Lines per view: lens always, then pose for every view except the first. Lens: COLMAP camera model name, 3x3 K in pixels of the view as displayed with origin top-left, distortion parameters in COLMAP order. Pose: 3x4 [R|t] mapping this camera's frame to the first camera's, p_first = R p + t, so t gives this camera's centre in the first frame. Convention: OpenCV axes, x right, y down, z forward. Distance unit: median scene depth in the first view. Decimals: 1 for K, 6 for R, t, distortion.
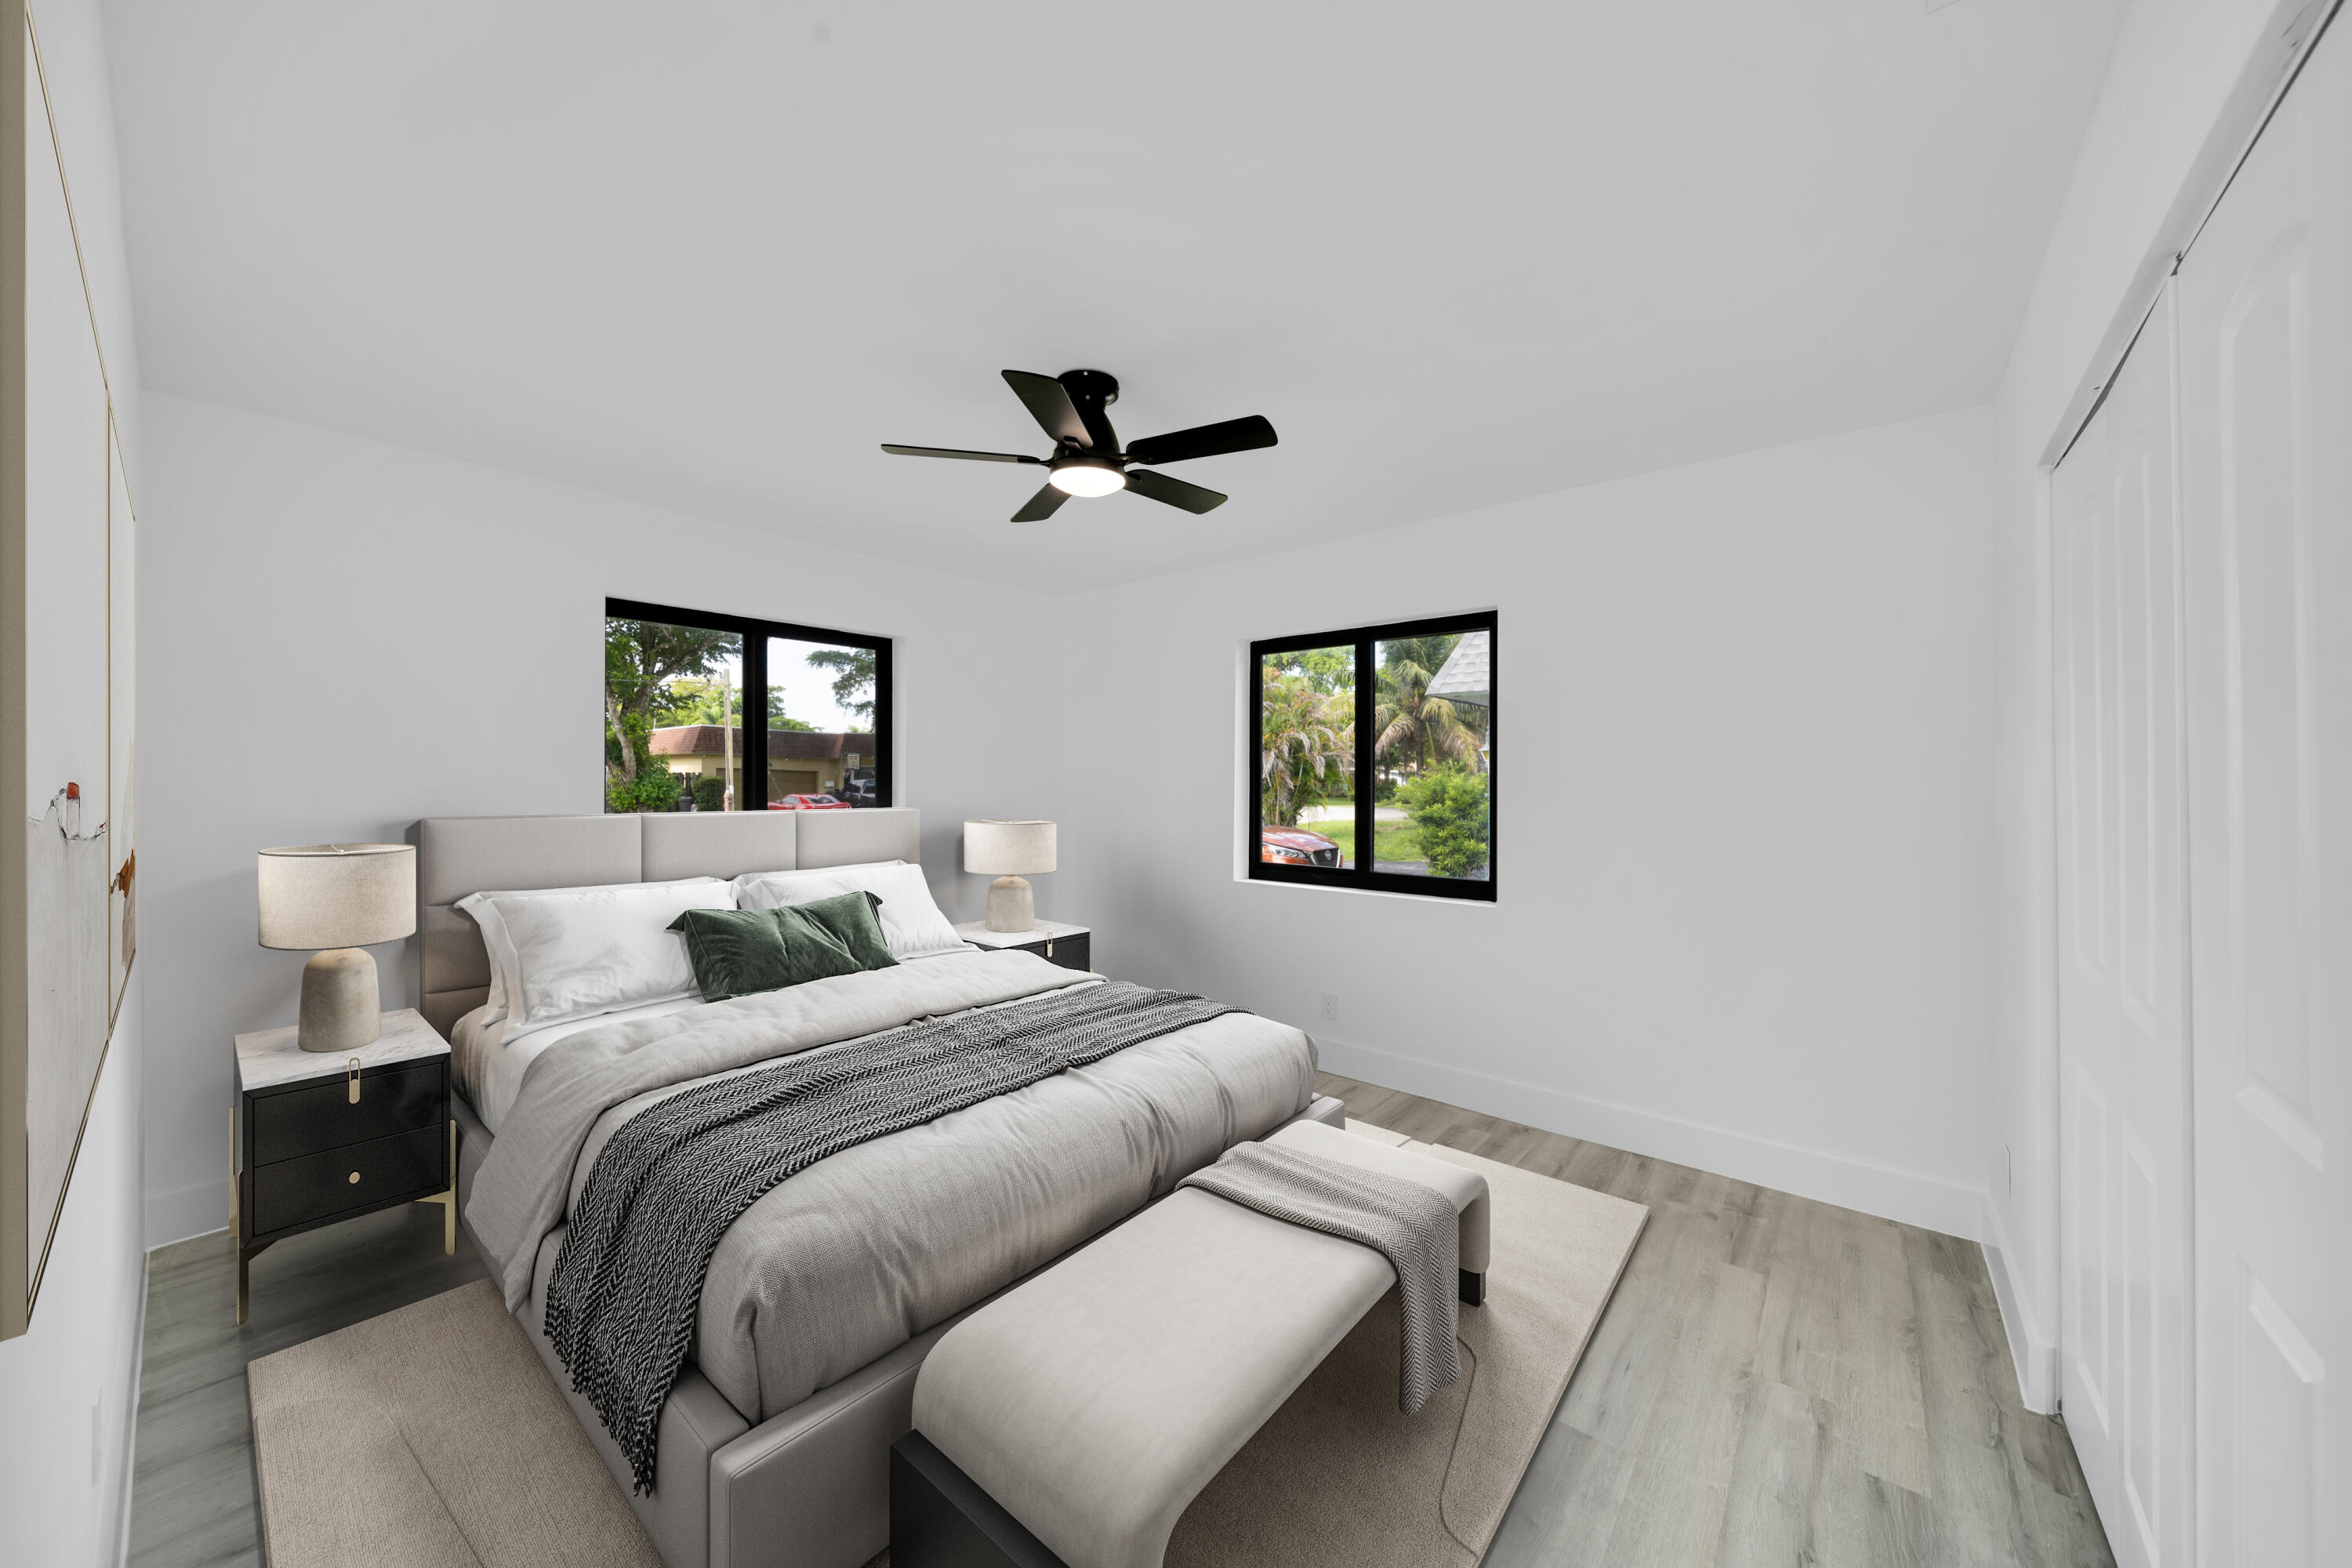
lens RADIAL K [[821.4, 0, 1180.7], [0, 821.4, 779.6], [0, 0, 1]] dist [-0.002510, -0.000367]
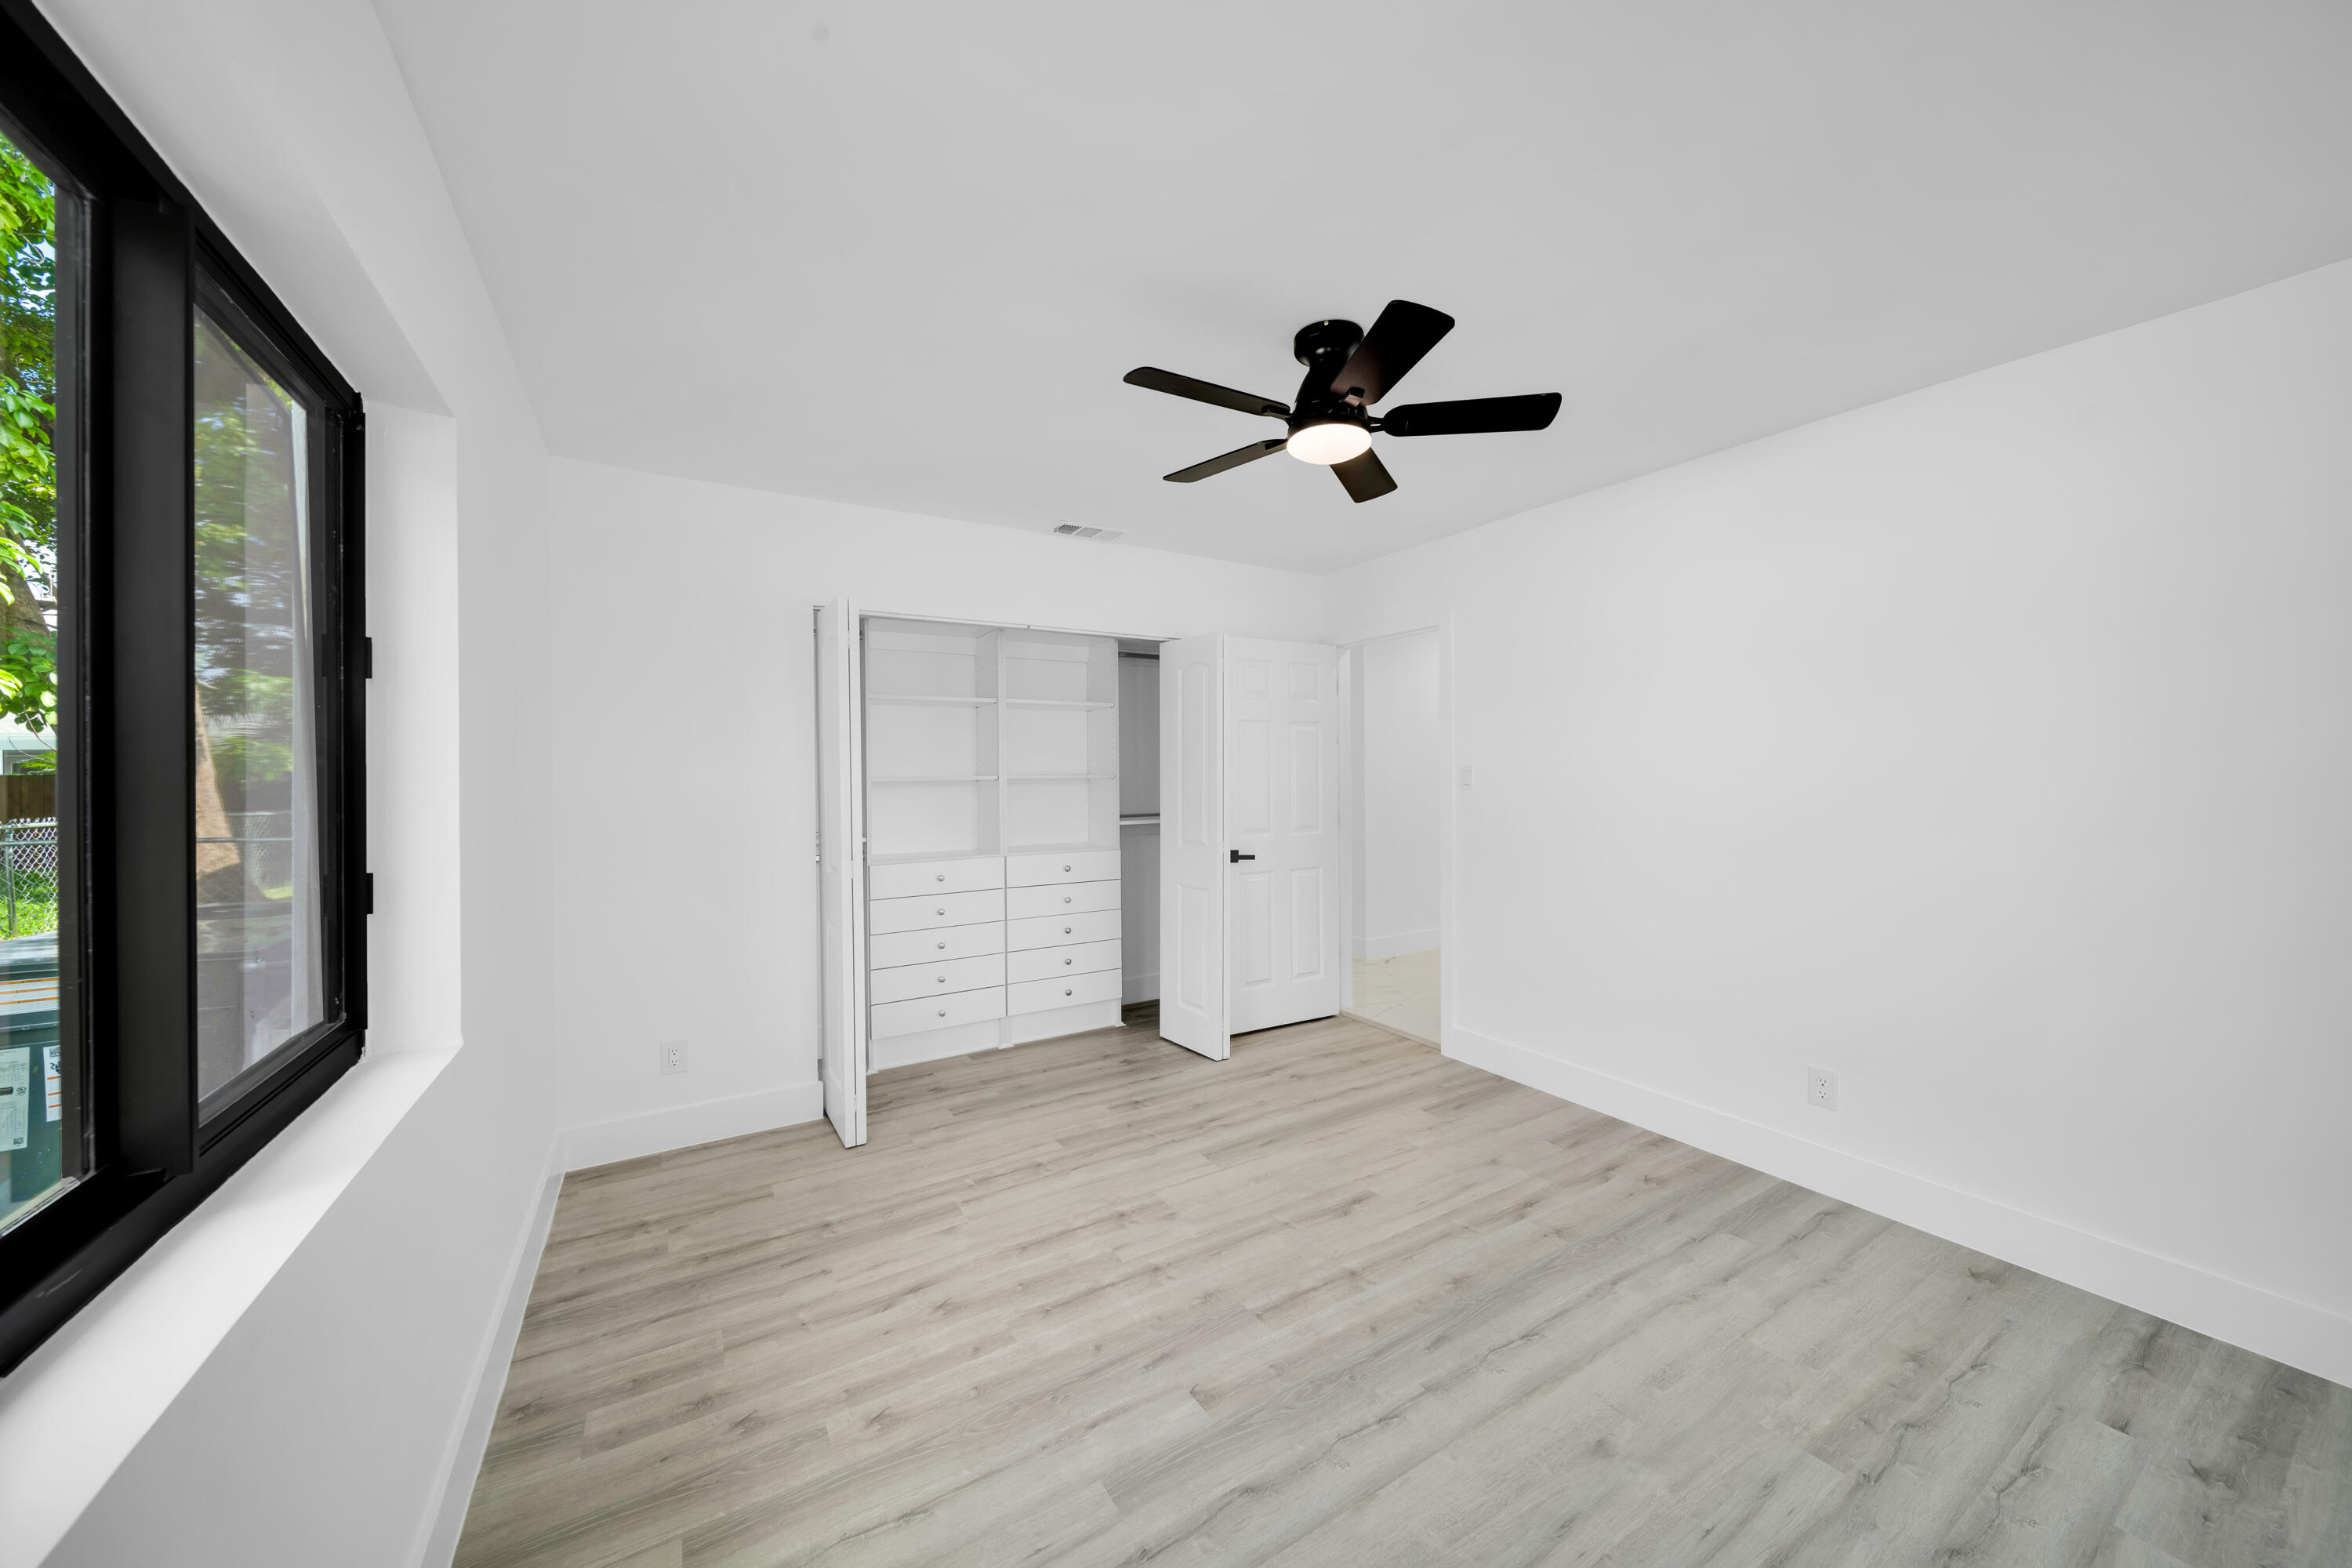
lens RADIAL K [[821.4, 0, 1180.7], [0, 821.4, 779.6], [0, 0, 1]] dist [-0.002510, -0.000367]
pose [[-0.944827, 0.000469, 0.327570, -0.255719], [0.000572, 1.000000, 0.000219, -0.003098], [-0.327570, 0.000394, -0.944827, 1.842094]]
